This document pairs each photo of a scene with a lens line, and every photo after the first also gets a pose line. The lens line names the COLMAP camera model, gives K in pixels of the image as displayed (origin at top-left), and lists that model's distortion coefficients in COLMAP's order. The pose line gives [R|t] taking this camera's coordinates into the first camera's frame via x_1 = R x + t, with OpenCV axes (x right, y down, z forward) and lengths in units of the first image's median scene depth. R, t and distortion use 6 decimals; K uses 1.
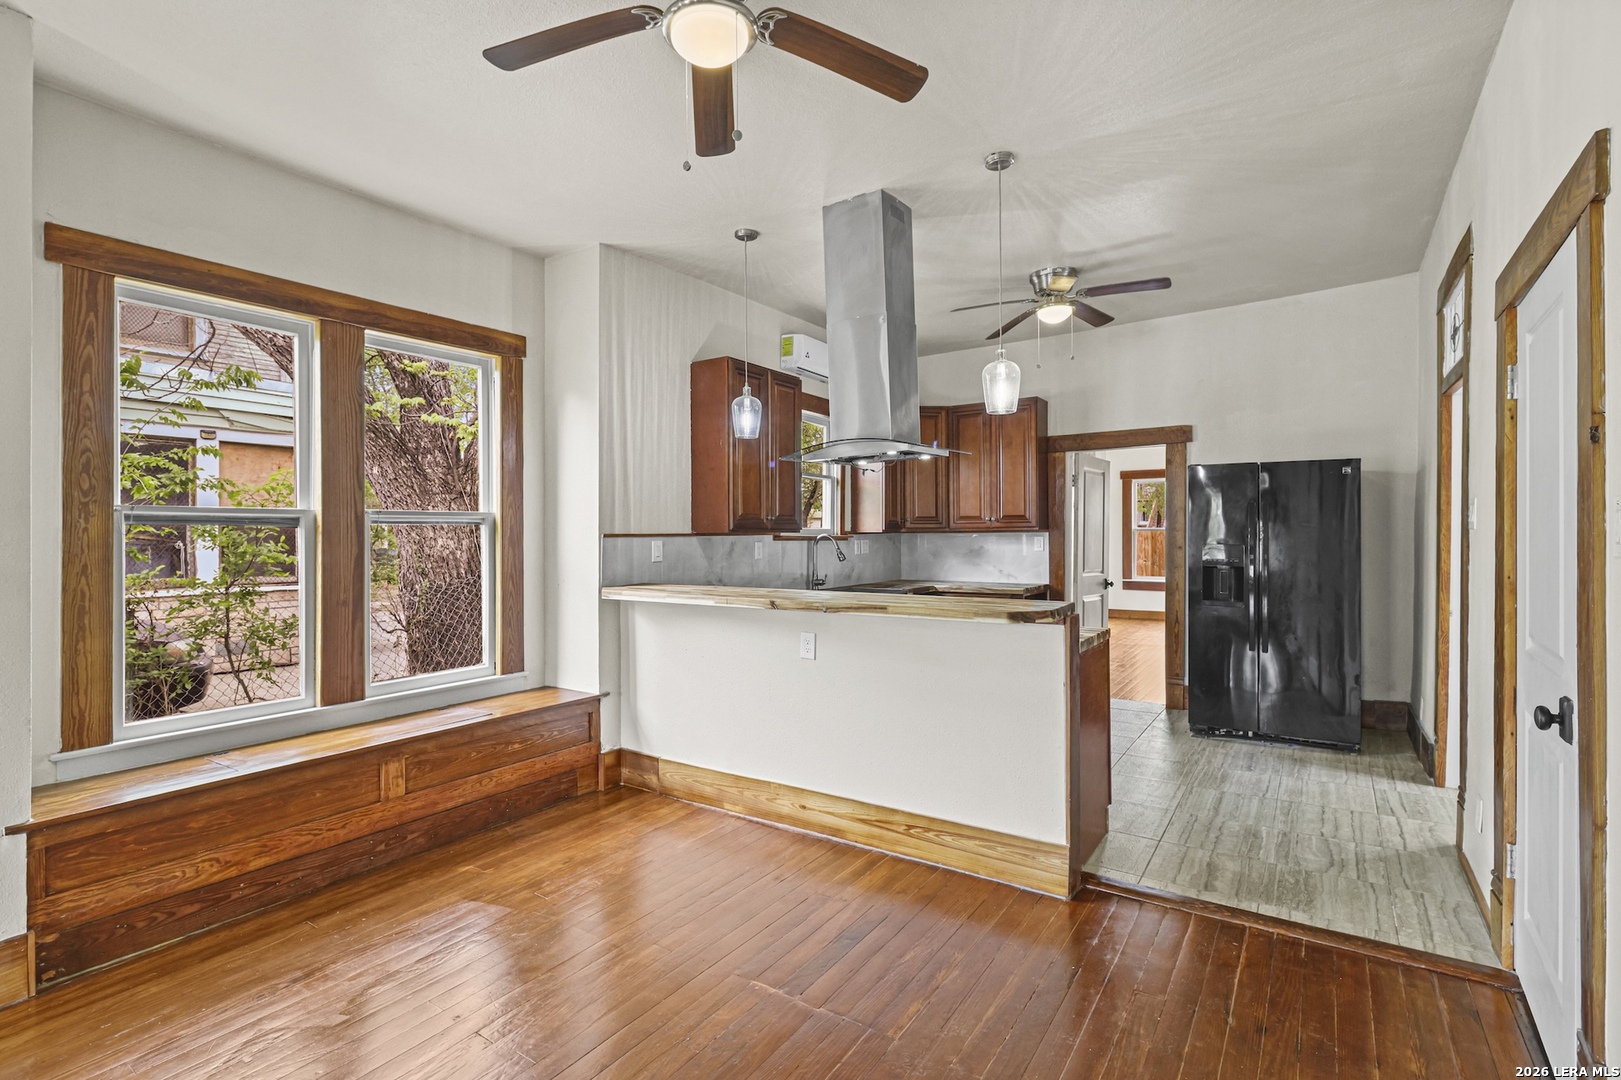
lens RADIAL K [[755.5, 0, 813.4], [0, 755.5, 539.2], [0, 0, 1]] dist [-0.001383, -0.000305]
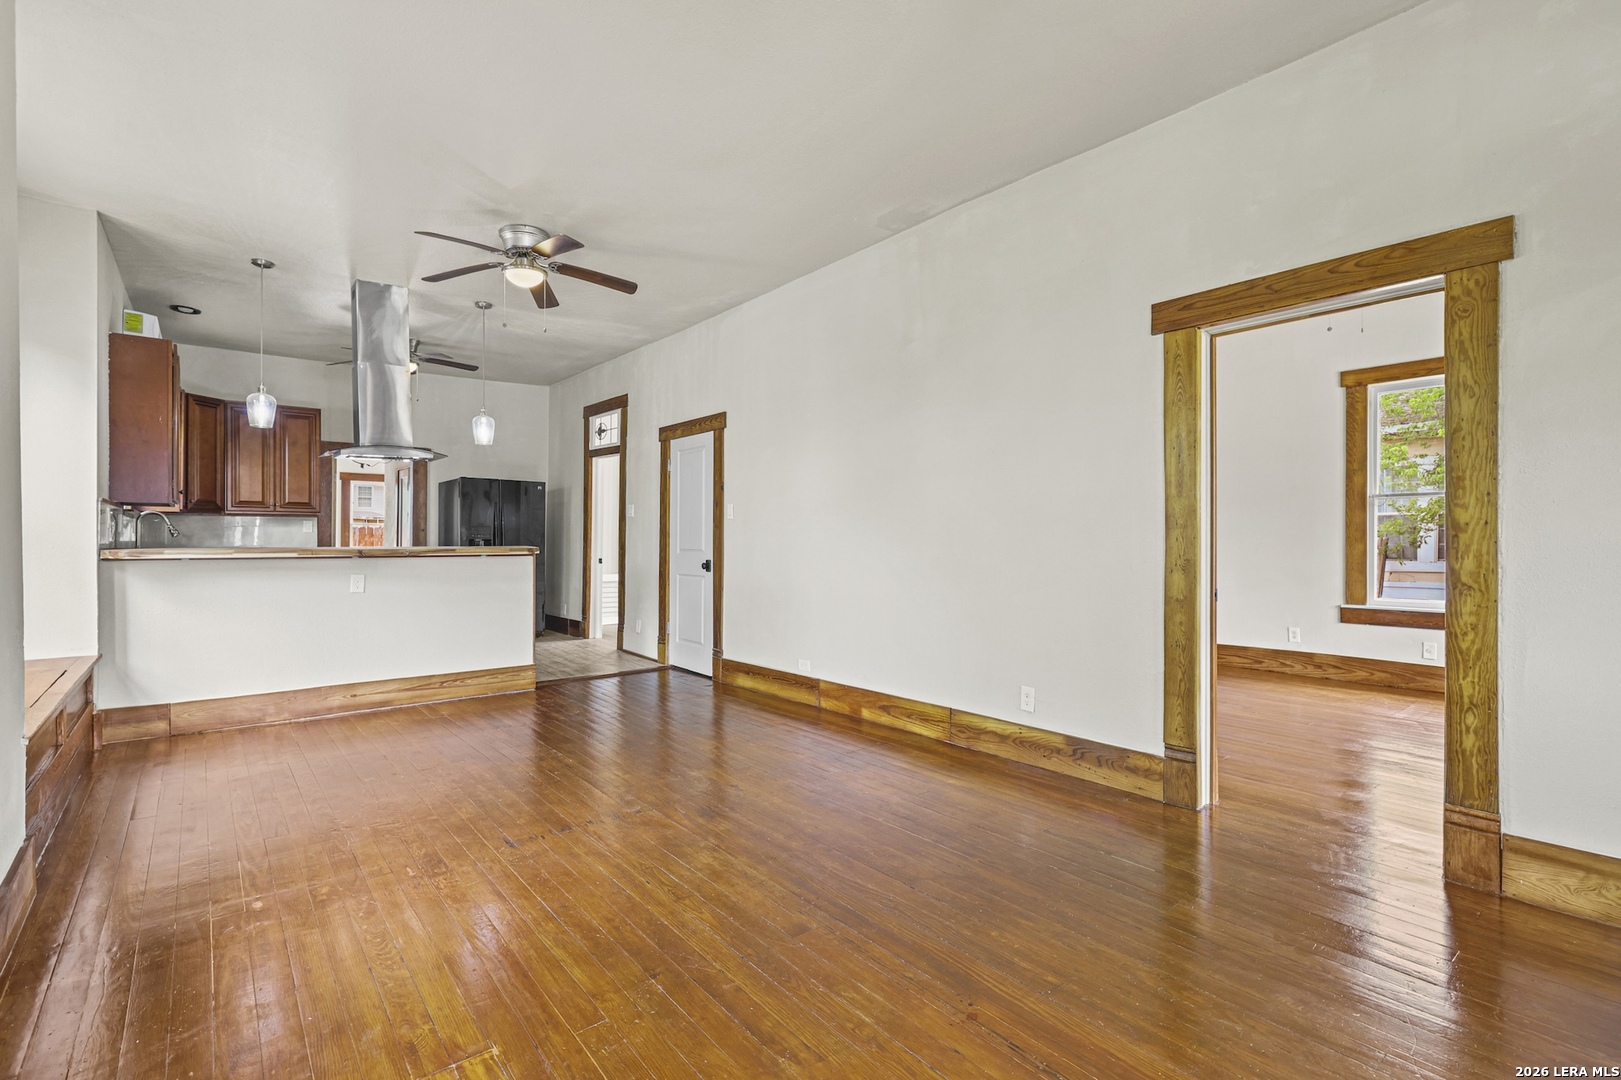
lens RADIAL K [[755.5, 0, 800.4], [0, 755.5, 536.1], [0, 0, 1]] dist [-0.001383, -0.000305]
pose [[0.300329, 0.010588, 0.953777, -0.965230], [0.003492, 0.999919, -0.012200, 0.060463], [-0.953829, 0.006994, 0.300268, -0.206505]]
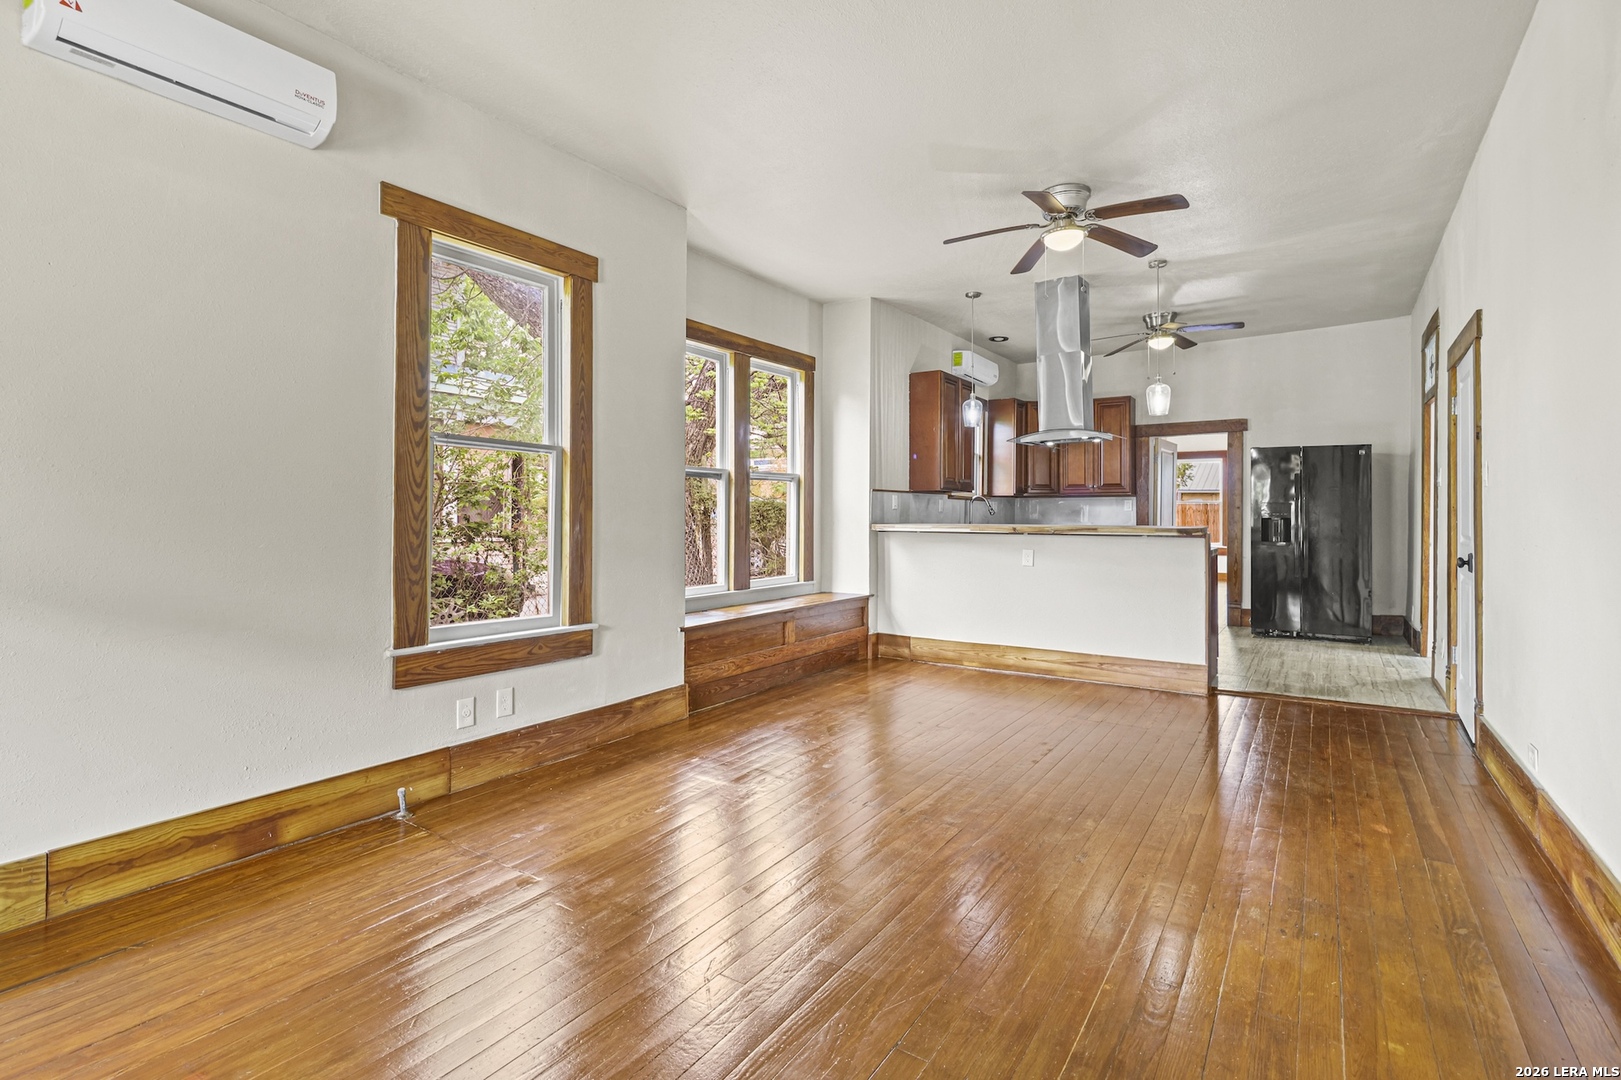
lens RADIAL K [[755.5, 0, 816.4], [0, 755.5, 506.5], [0, 0, 1]] dist [-0.001383, -0.000305]
pose [[0.999945, 0.010385, 0.001276, -0.391084], [-0.010363, 0.999811, -0.016438, 0.054328], [-0.001447, 0.016424, 0.999864, -0.512253]]
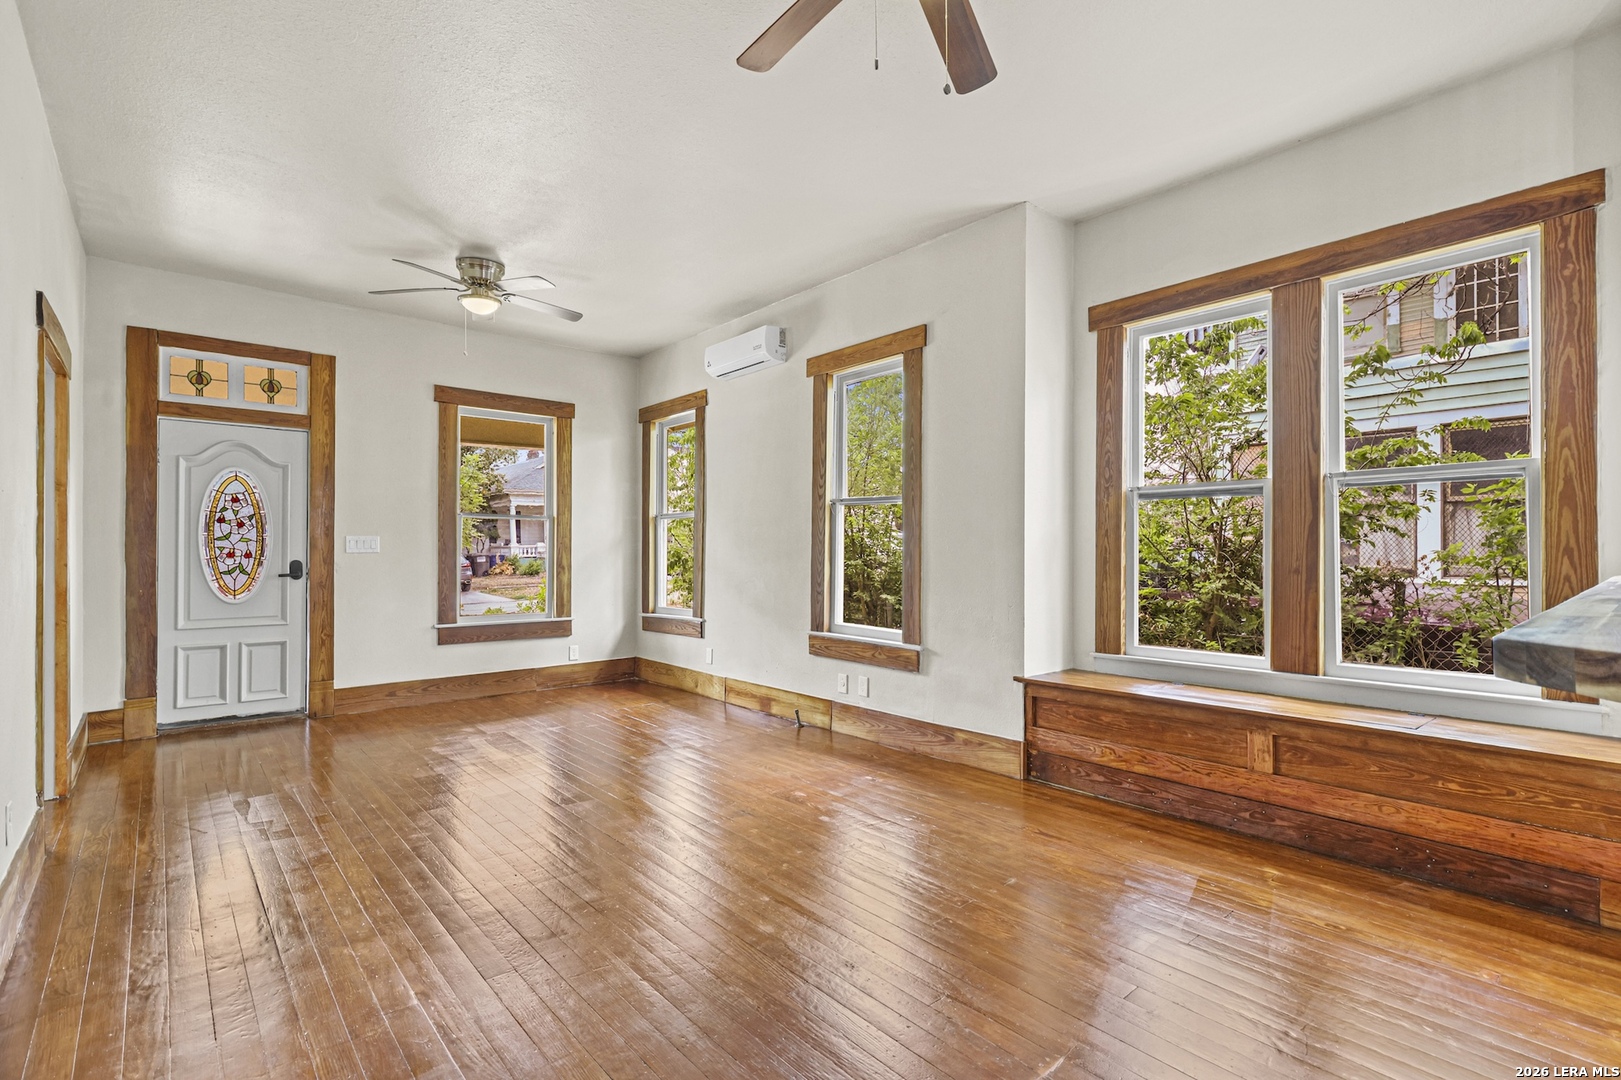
lens RADIAL K [[755.5, 0, 798.2], [0, 755.5, 551.1], [0, 0, 1]] dist [-0.001383, -0.000305]
pose [[-0.270586, 0.010661, -0.962637, 0.413209], [0.001645, 0.999942, 0.010612, 0.040197], [0.962694, 0.001288, -0.270588, 0.546260]]
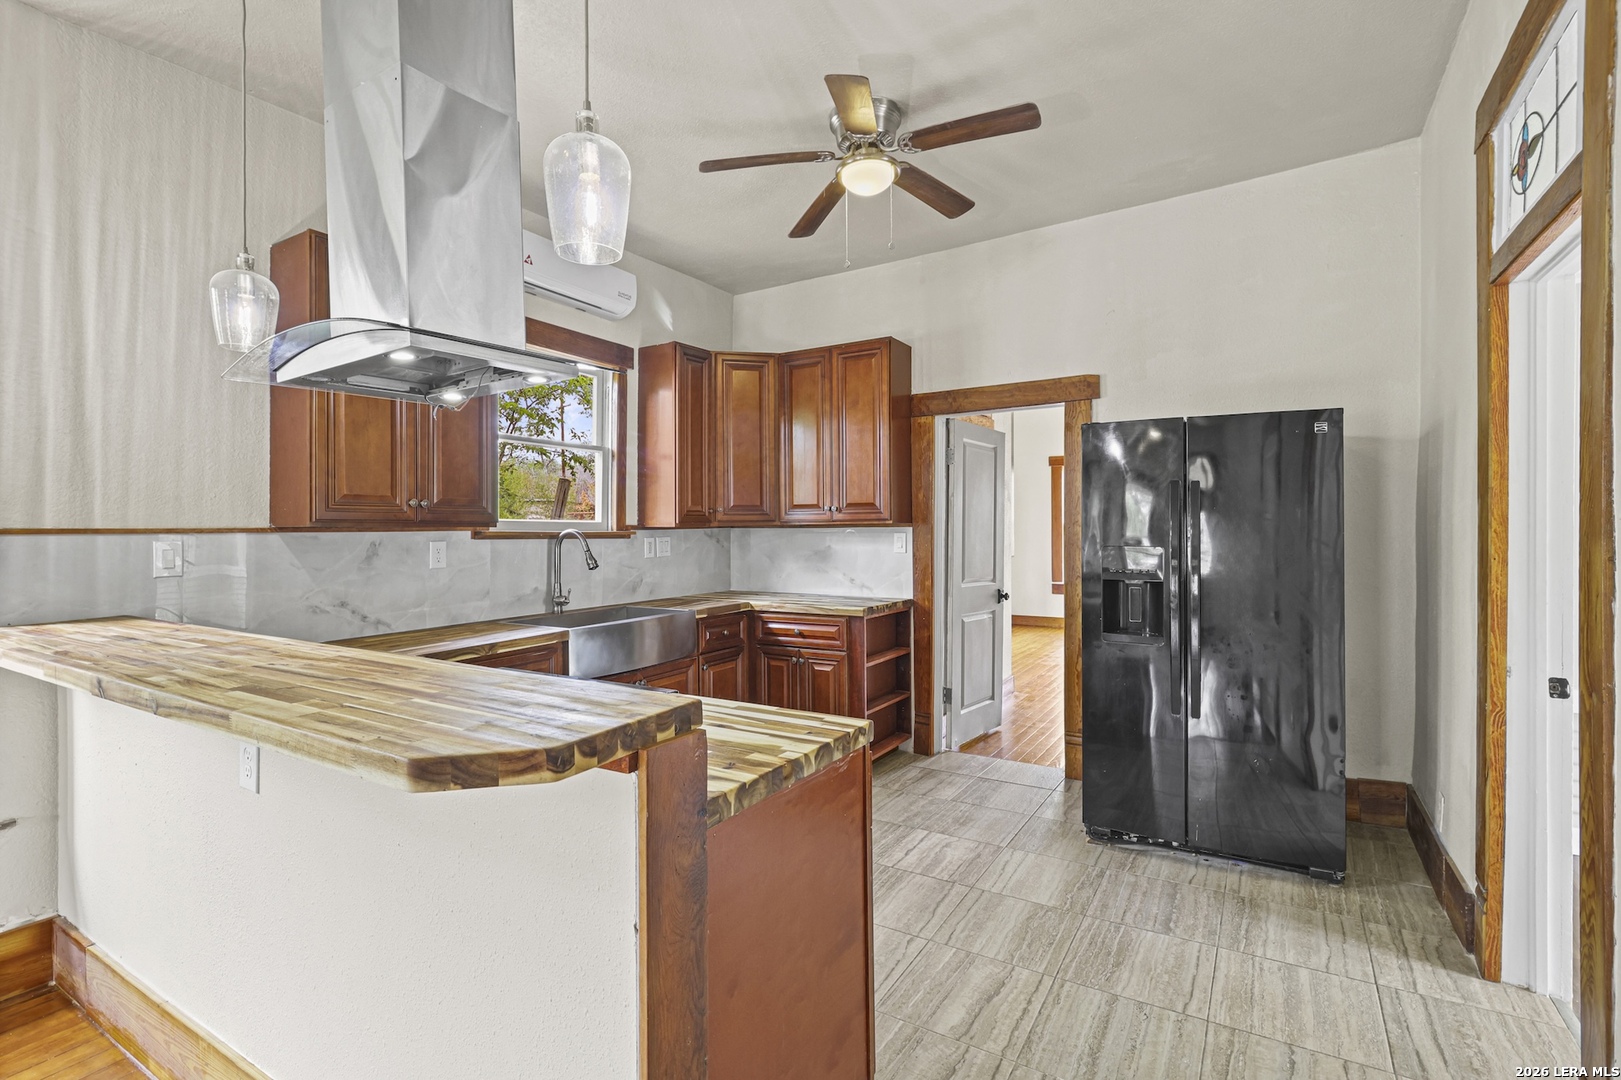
lens RADIAL K [[755.5, 0, 817.9], [0, 755.5, 526.9], [0, 0, 1]] dist [-0.001383, -0.000305]
pose [[0.998777, 0.001246, 0.049432, 0.282417], [-0.000767, 0.999953, -0.009706, -0.003589], [-0.049442, 0.009657, 0.998730, 0.431348]]
